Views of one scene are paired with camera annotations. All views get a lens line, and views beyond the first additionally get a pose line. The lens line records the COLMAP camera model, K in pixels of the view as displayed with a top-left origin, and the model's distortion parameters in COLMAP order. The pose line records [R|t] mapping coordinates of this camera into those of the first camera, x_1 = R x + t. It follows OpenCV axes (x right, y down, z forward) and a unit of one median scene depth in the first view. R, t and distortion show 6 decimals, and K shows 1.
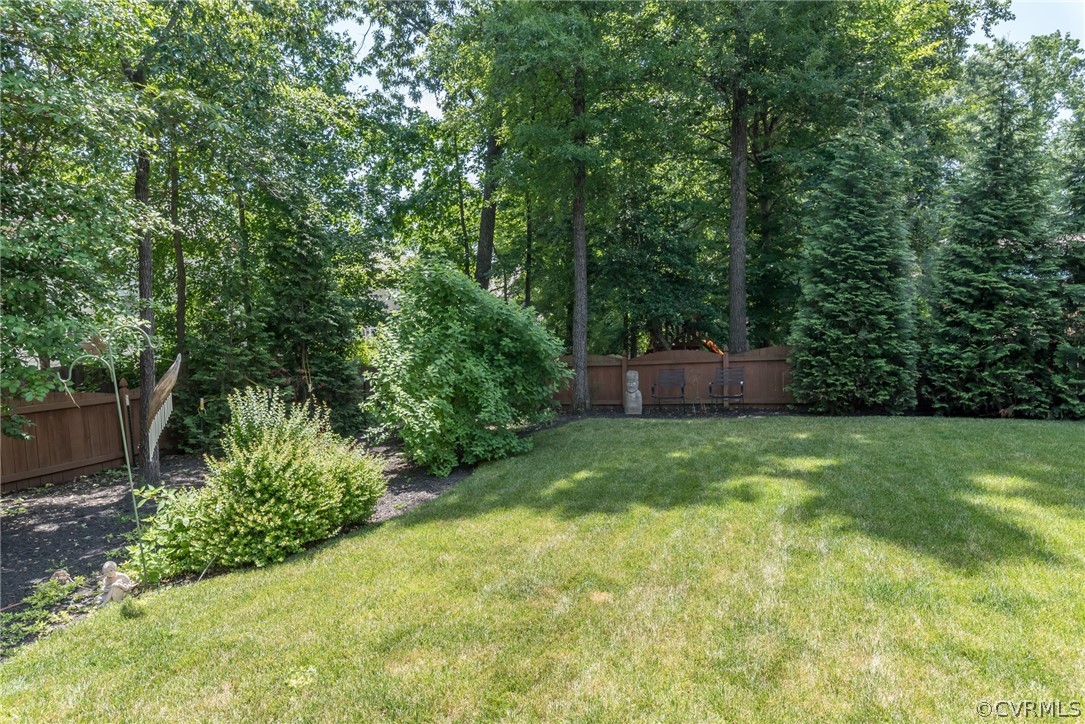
lens RADIAL K [[630.9, 0, 542.5], [0, 630.9, 362.0], [0, 0, 1]] dist [0.000705, -0.000095]
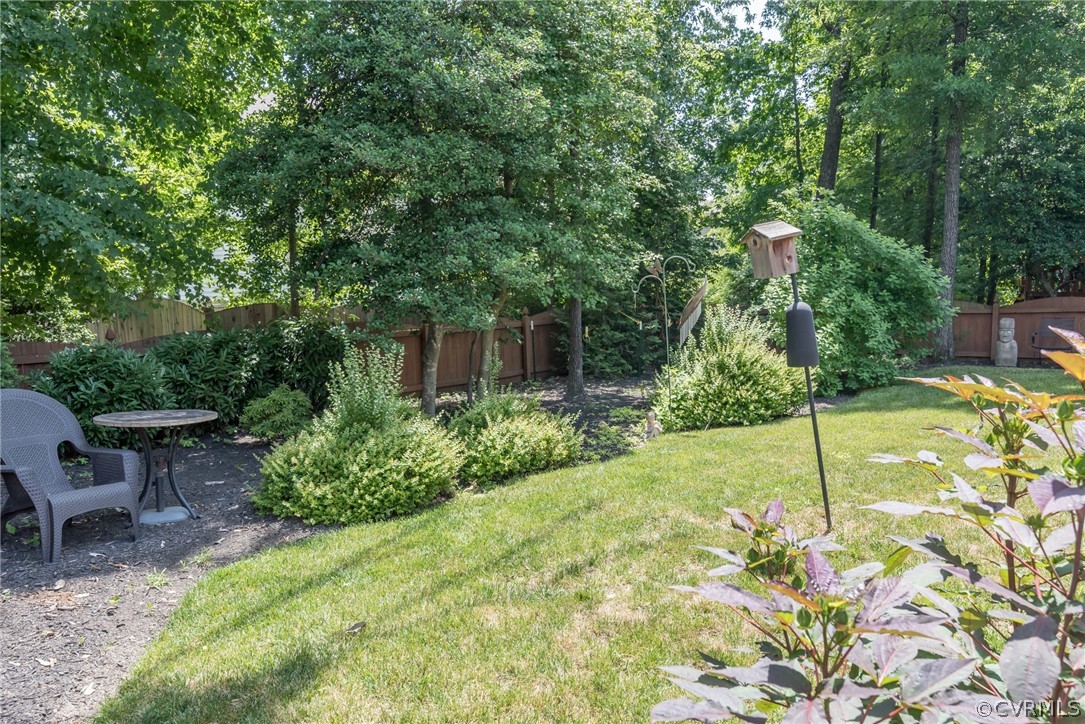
lens RADIAL K [[815.9, 0, 542.5], [0, 815.9, 362.0], [0, 0, 1]] dist [-0.001167, 0.002944]
pose [[0.944170, 0.047443, -0.326024, -0.157160], [-0.031090, 0.997992, 0.055190, 0.050136], [0.327988, -0.041973, 0.943749, -0.499158]]
